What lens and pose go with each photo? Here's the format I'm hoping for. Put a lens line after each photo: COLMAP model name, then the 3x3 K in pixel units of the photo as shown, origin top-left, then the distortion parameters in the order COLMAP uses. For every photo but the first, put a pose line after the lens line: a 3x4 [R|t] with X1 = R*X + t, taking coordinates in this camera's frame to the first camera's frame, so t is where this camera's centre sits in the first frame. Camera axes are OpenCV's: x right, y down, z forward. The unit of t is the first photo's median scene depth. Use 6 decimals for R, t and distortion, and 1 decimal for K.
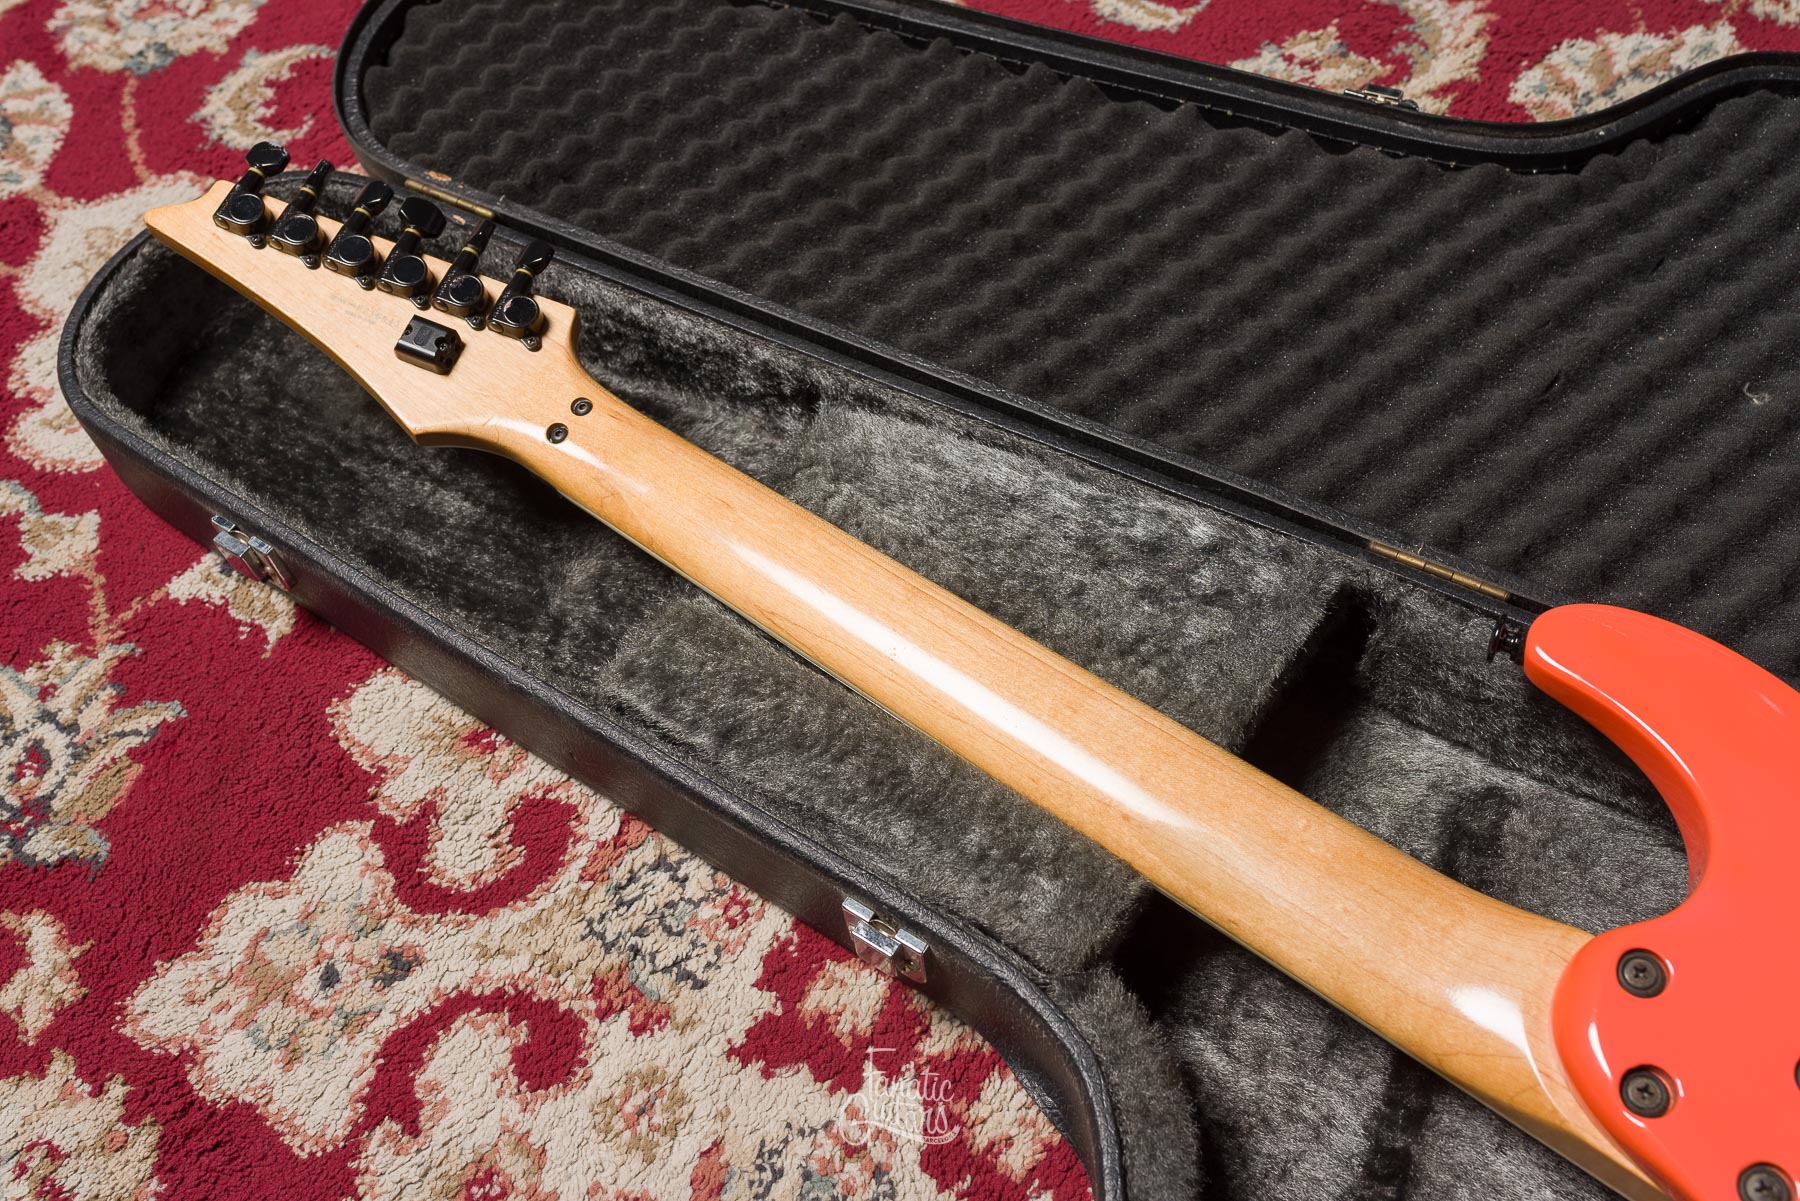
lens RADIAL K [[1732.5, 0, 897.1], [0, 1732.5, 604.8], [0, 0, 1]] dist [-0.002578, 0.000502]
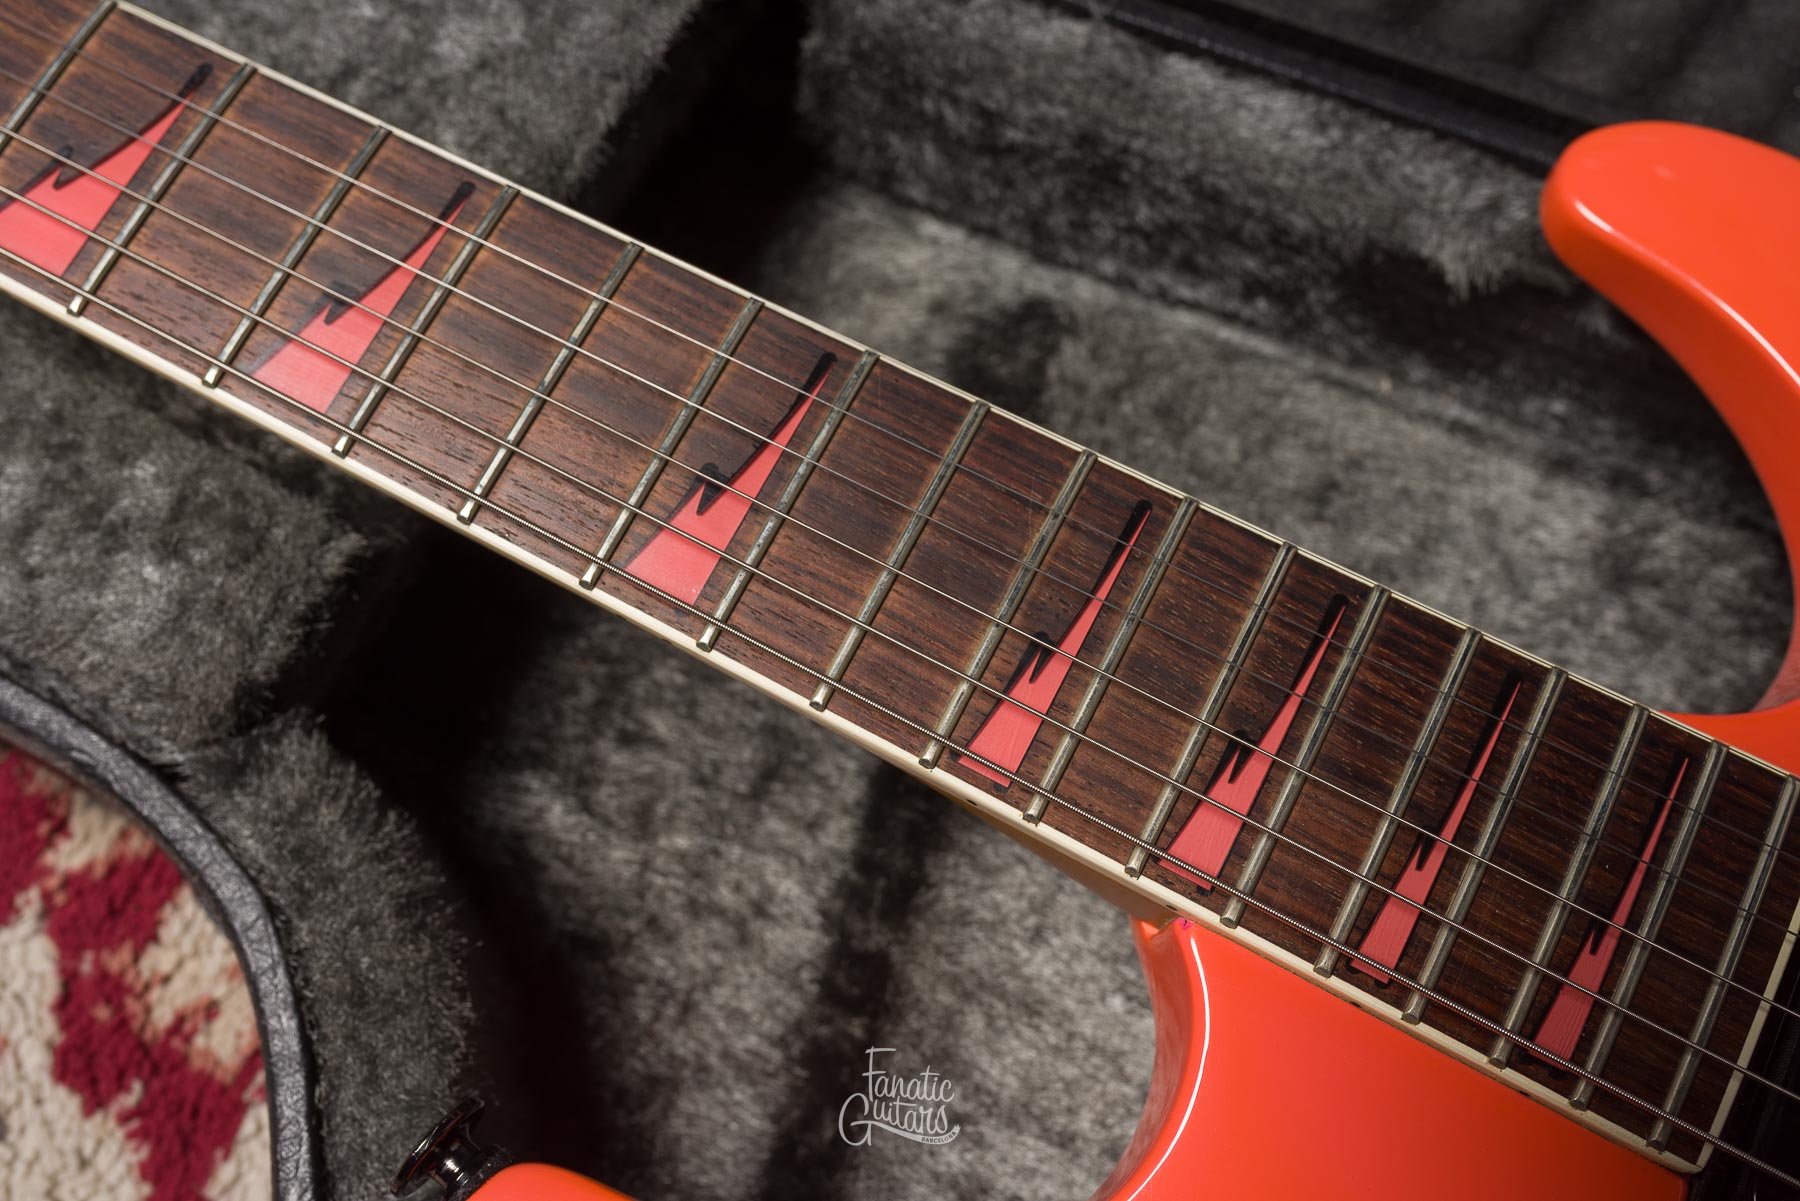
lens RADIAL K [[1830.5, 0, 908.1], [0, 1830.5, 607.1], [0, 0, 1]] dist [0.001894, -0.002067]
pose [[0.980343, -0.110700, 0.163321, 0.182454], [0.063930, 0.961336, 0.267856, 0.034983], [-0.186658, -0.252150, 0.949515, 0.380787]]
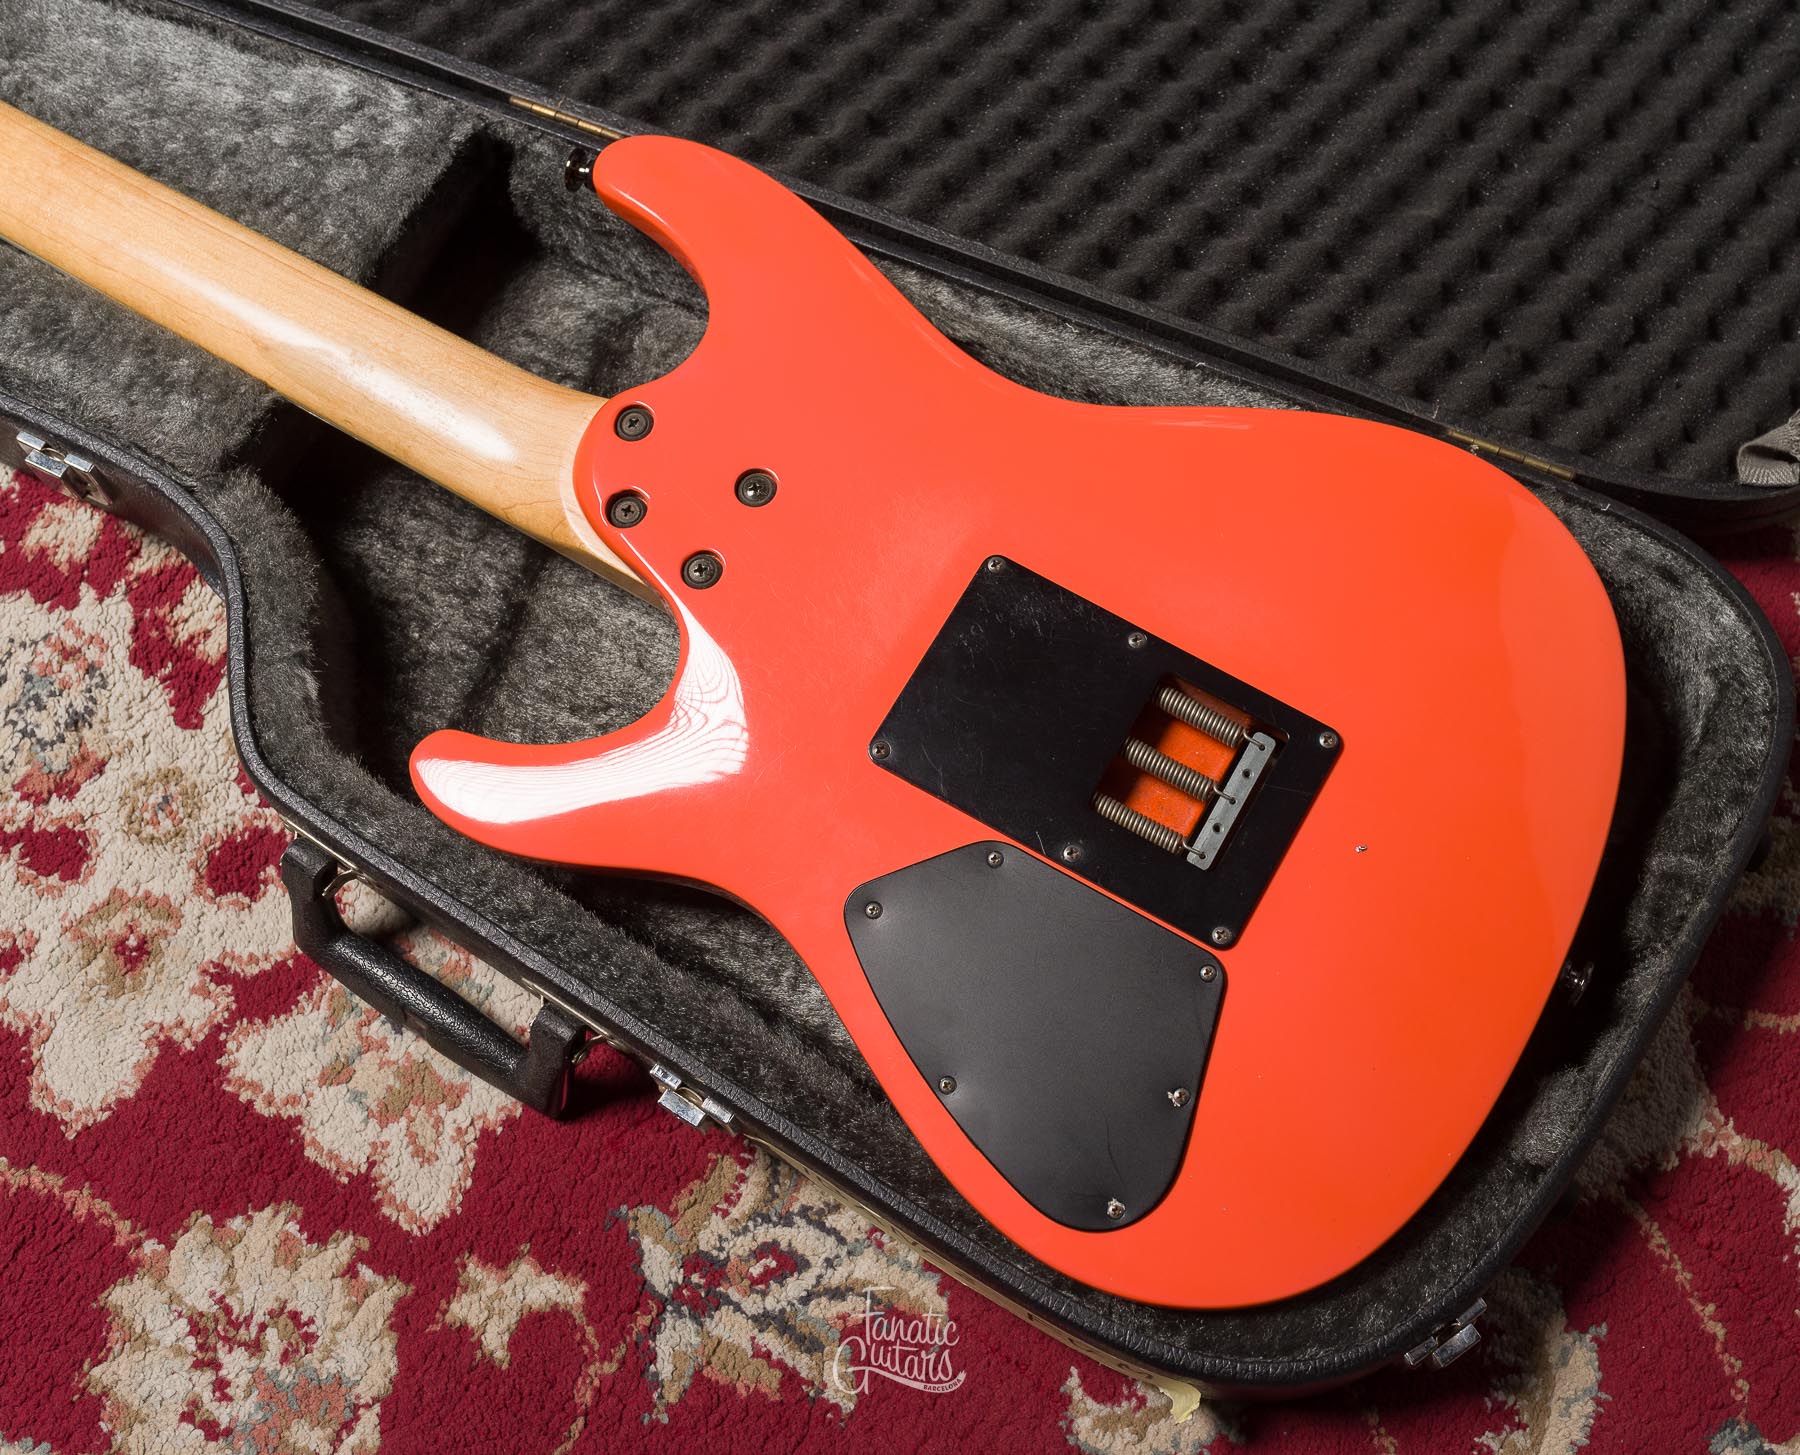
lens RADIAL K [[2107.5, 0, 1088.9], [0, 2107.5, 731.2], [0, 0, 1]] dist [0.004251, -0.013120]
pose [[0.979103, -0.091643, 0.181543, 0.343526], [0.052581, 0.976432, 0.209323, 0.095758], [-0.196448, -0.195403, 0.960846, -0.448059]]
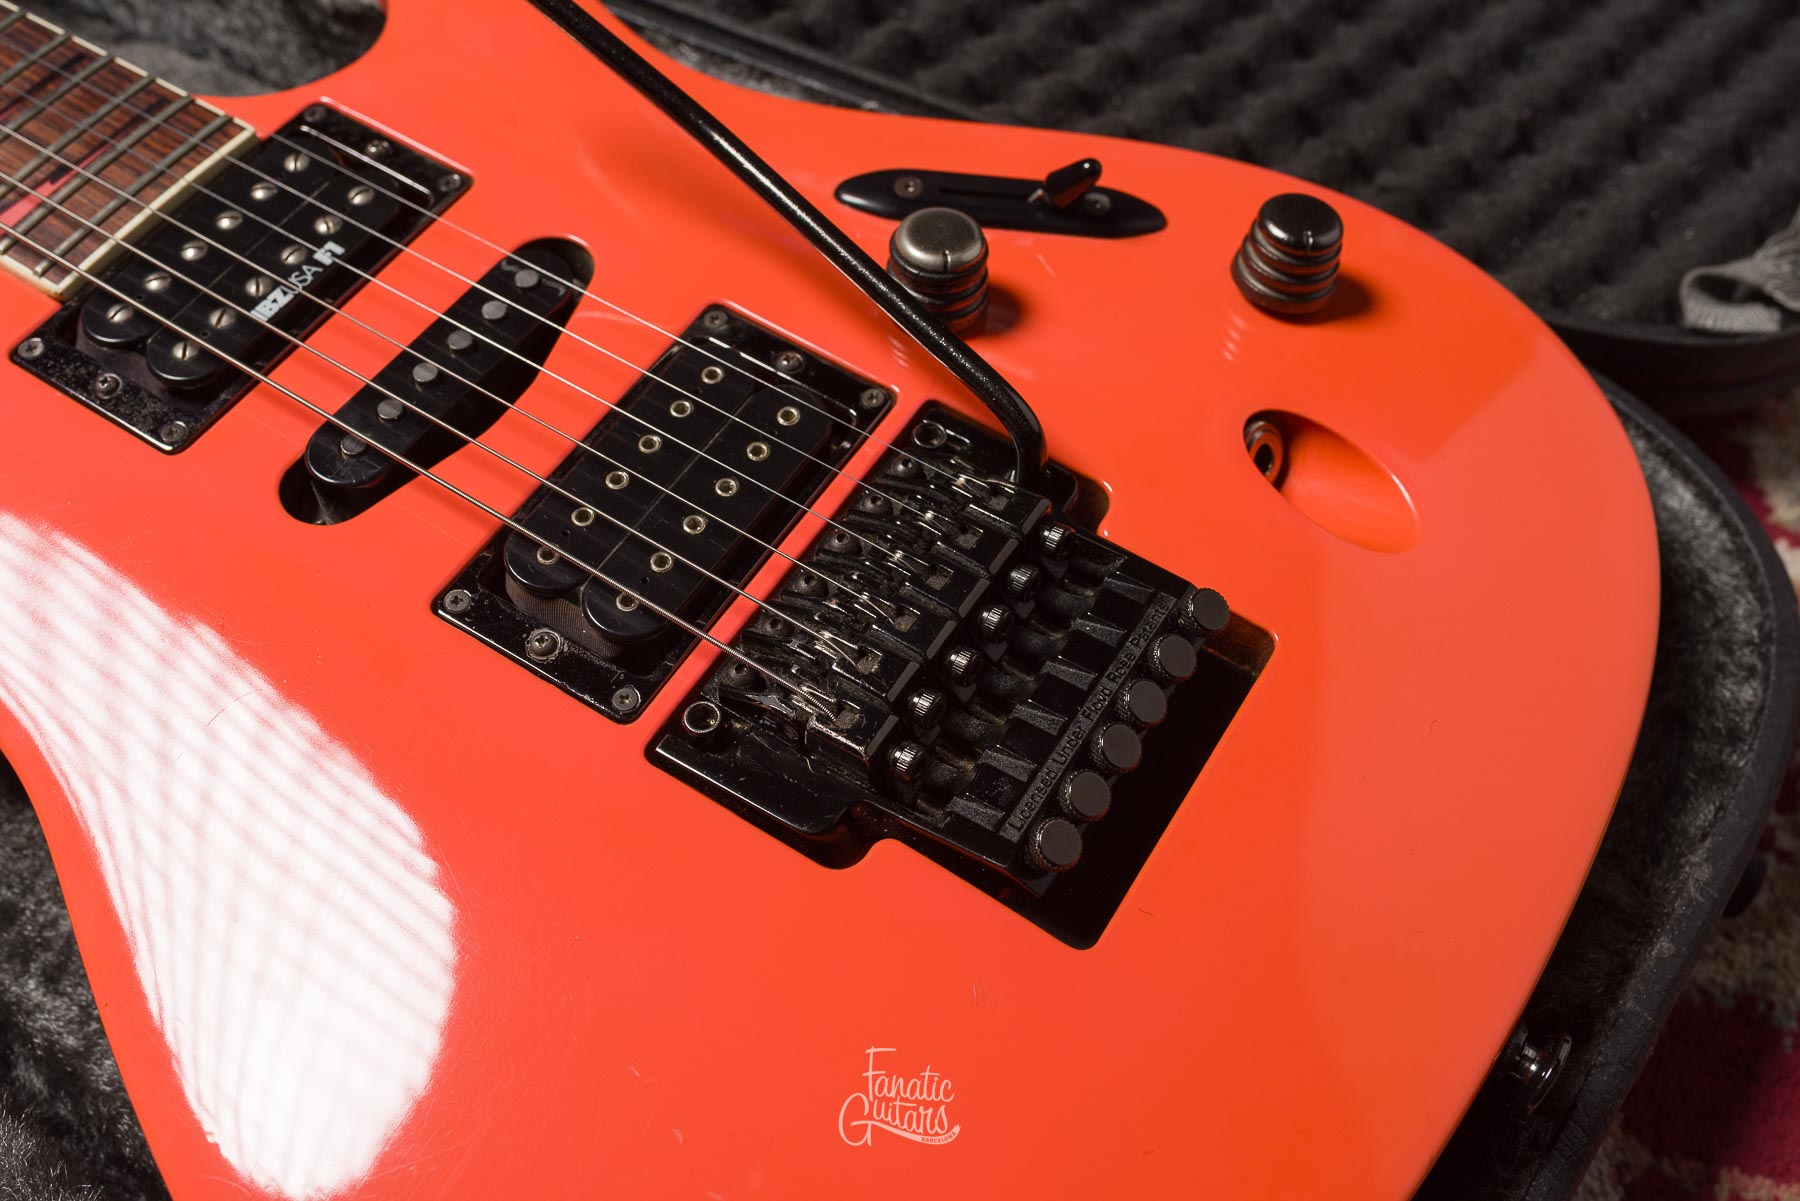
lens RADIAL K [[1809.9, 0, 900.0], [0, 1809.9, 600.5], [0, 0, 1]] dist [-0.001789, 0.005123]
pose [[0.987289, 0.015034, 0.158223, 0.557689], [-0.016640, 0.999823, 0.008834, 0.341054], [-0.158063, -0.011354, 0.987364, 0.072061]]
